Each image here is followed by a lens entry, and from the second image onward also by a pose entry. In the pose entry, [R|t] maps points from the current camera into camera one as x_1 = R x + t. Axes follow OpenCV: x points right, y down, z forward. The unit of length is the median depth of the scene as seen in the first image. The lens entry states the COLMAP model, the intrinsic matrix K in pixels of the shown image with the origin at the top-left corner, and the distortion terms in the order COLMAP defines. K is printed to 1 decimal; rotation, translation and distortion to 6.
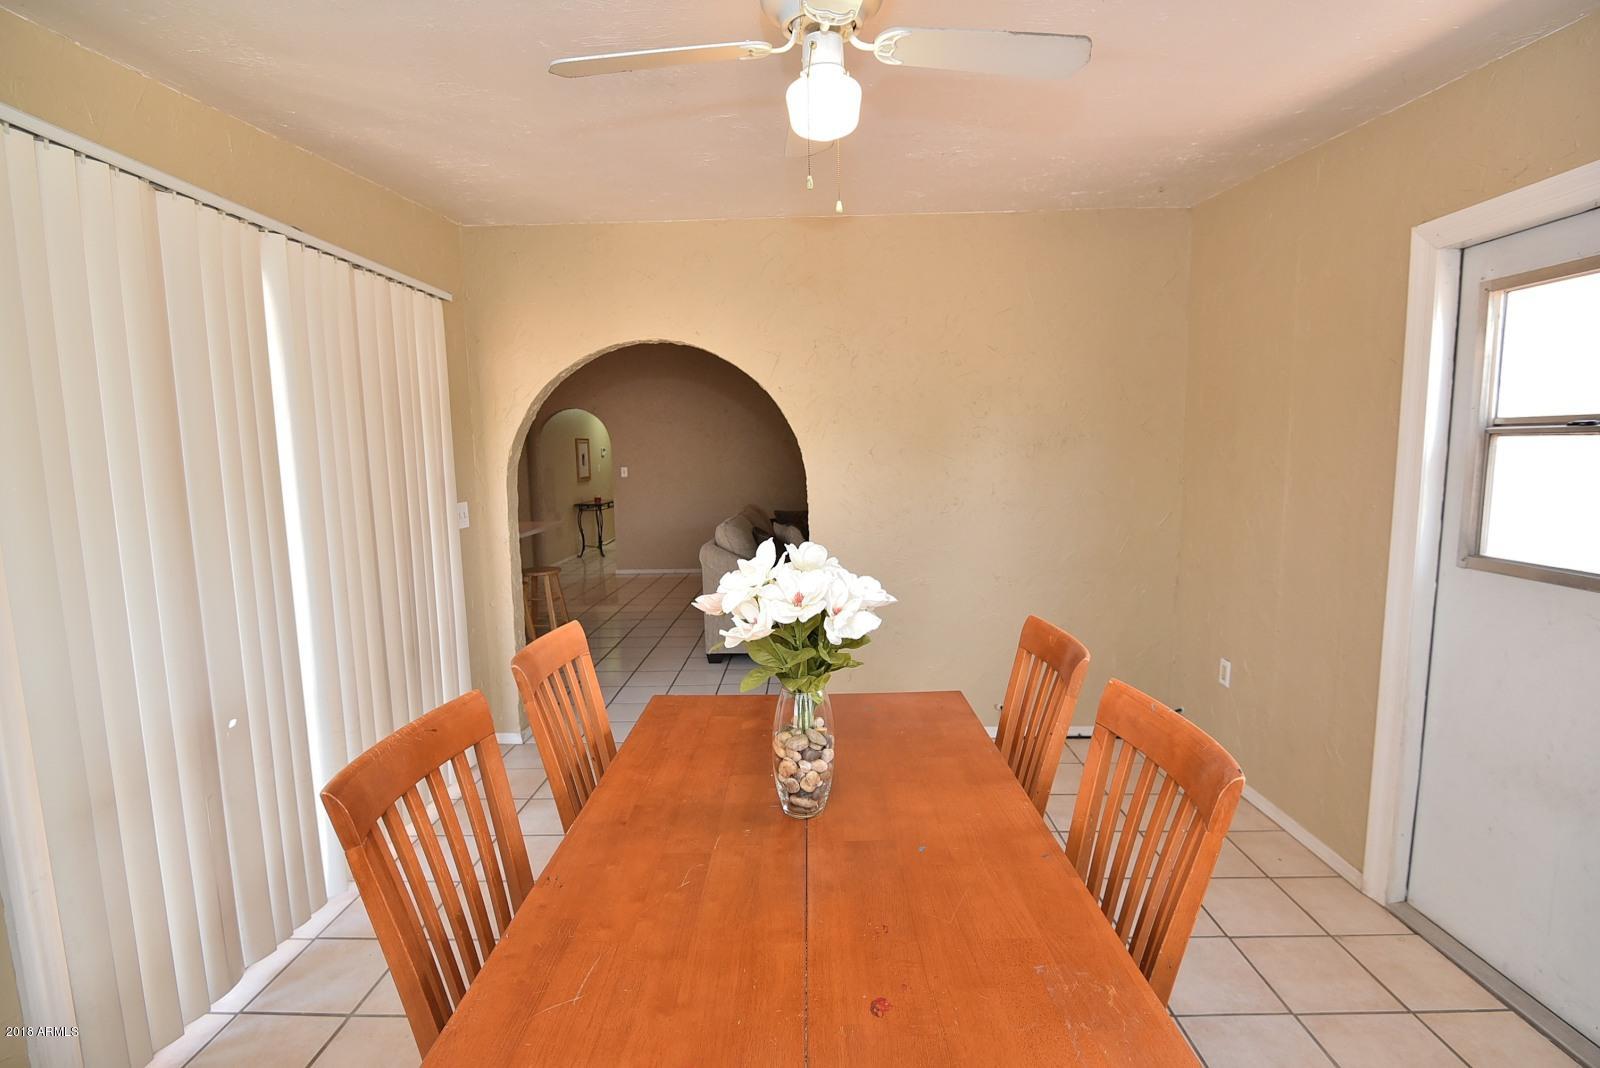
lens RADIAL K [[728.4, 0, 797.0], [0, 728.4, 537.5], [0, 0, 1]] dist [-0.015848, -0.000774]
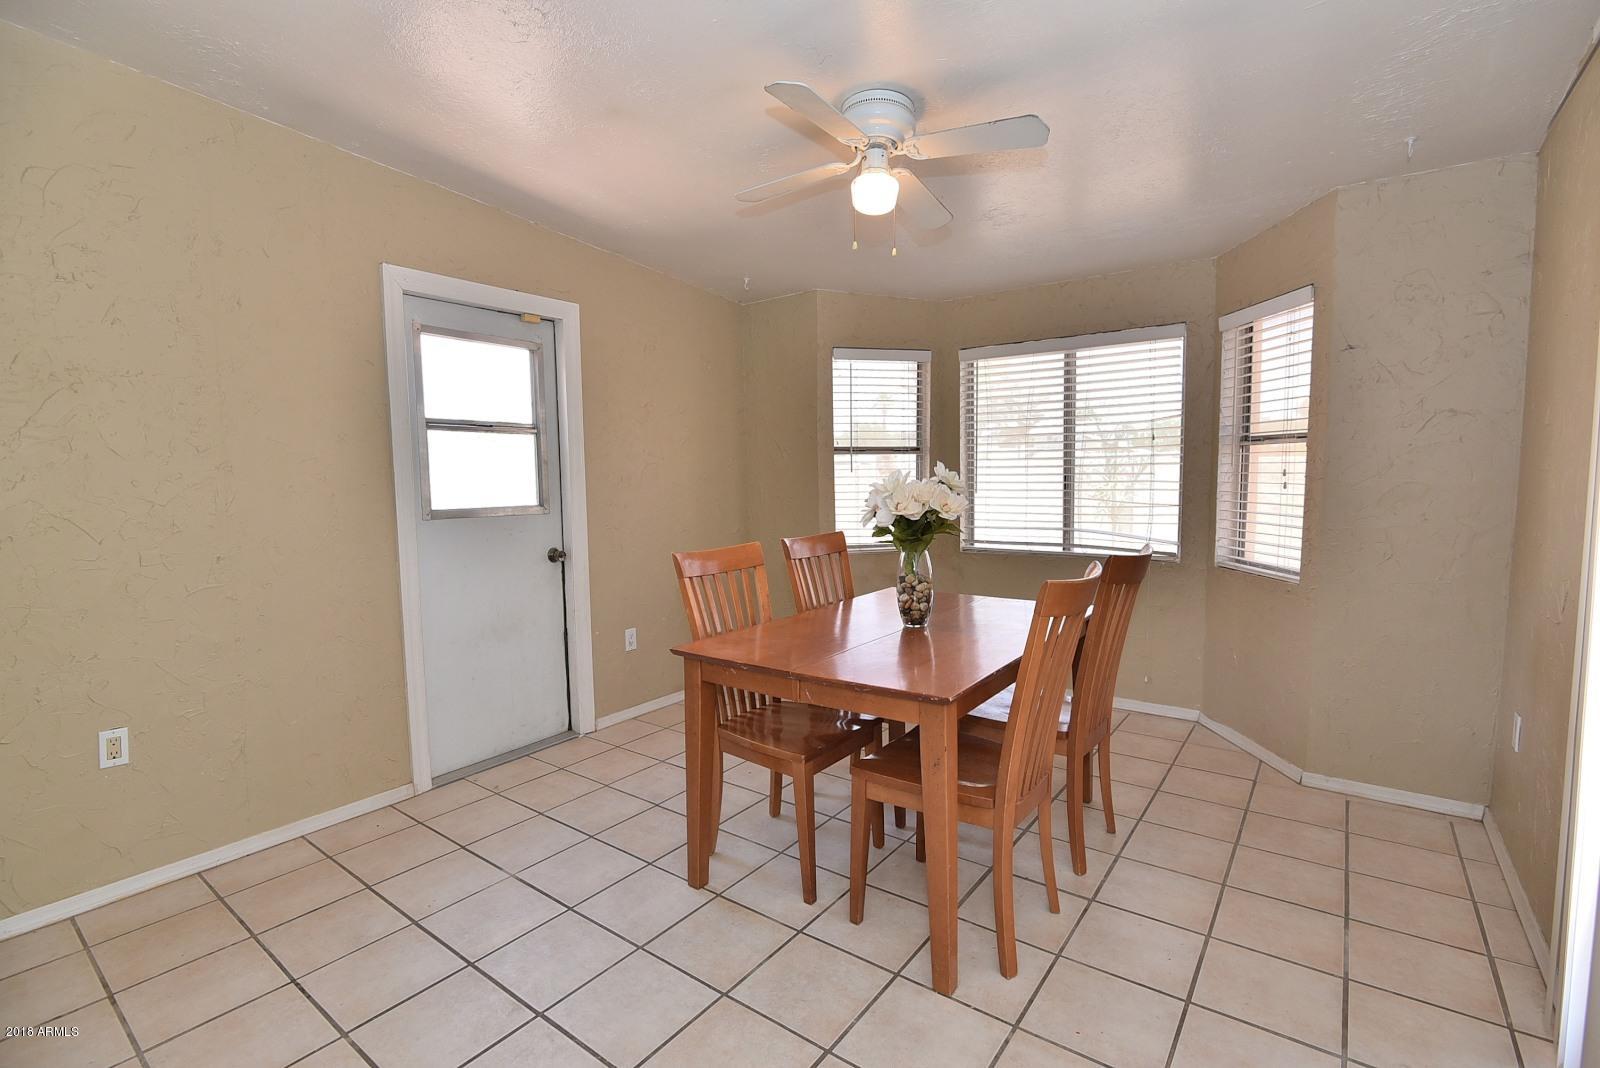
lens RADIAL K [[733.4, 0, 804.2], [0, 733.4, 533.7], [0, 0, 1]] dist [-0.013541, -0.000641]
pose [[-0.812299, -0.023739, 0.582758, -0.552565], [0.094174, 0.980722, 0.171218, -0.114247], [-0.575588, 0.193960, -0.794404, 1.782645]]
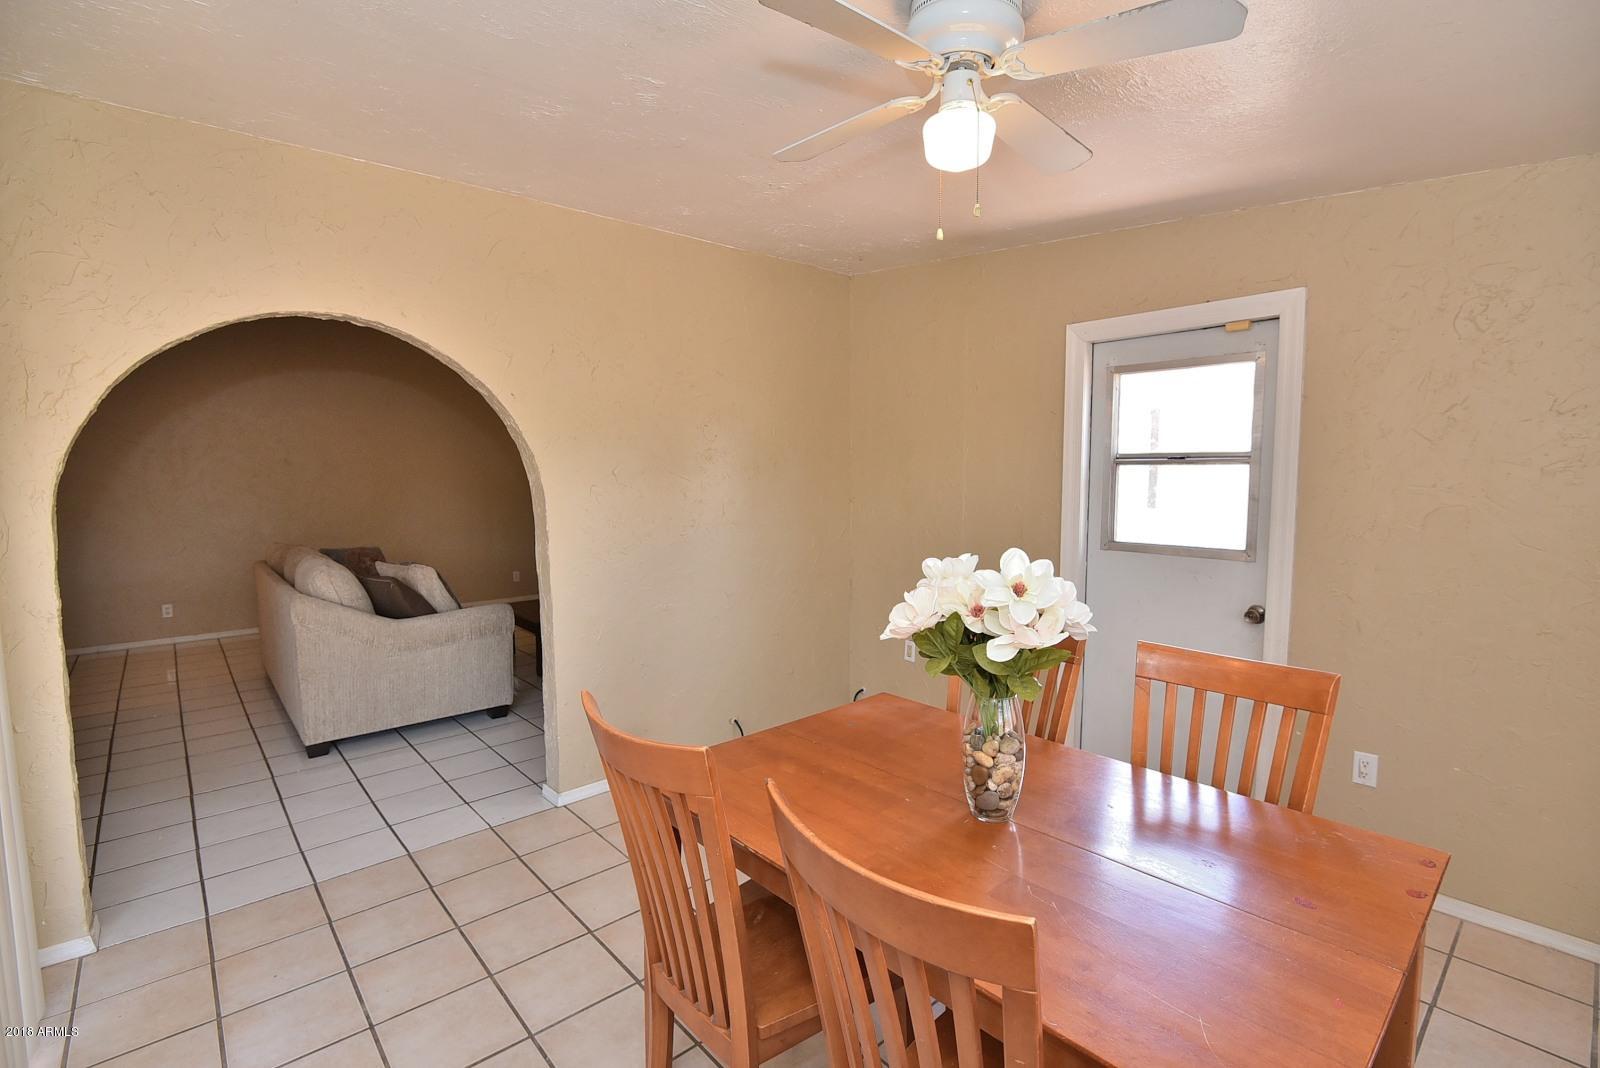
lens RADIAL K [[735.4, 0, 769.9], [0, 735.4, 542.7], [0, 0, 1]] dist [-0.000359, -0.000048]
pose [[0.737142, -0.049212, 0.673943, -0.681613], [0.072108, 0.997379, -0.006039, -0.016379], [-0.671880, 0.053048, 0.738758, 0.325627]]
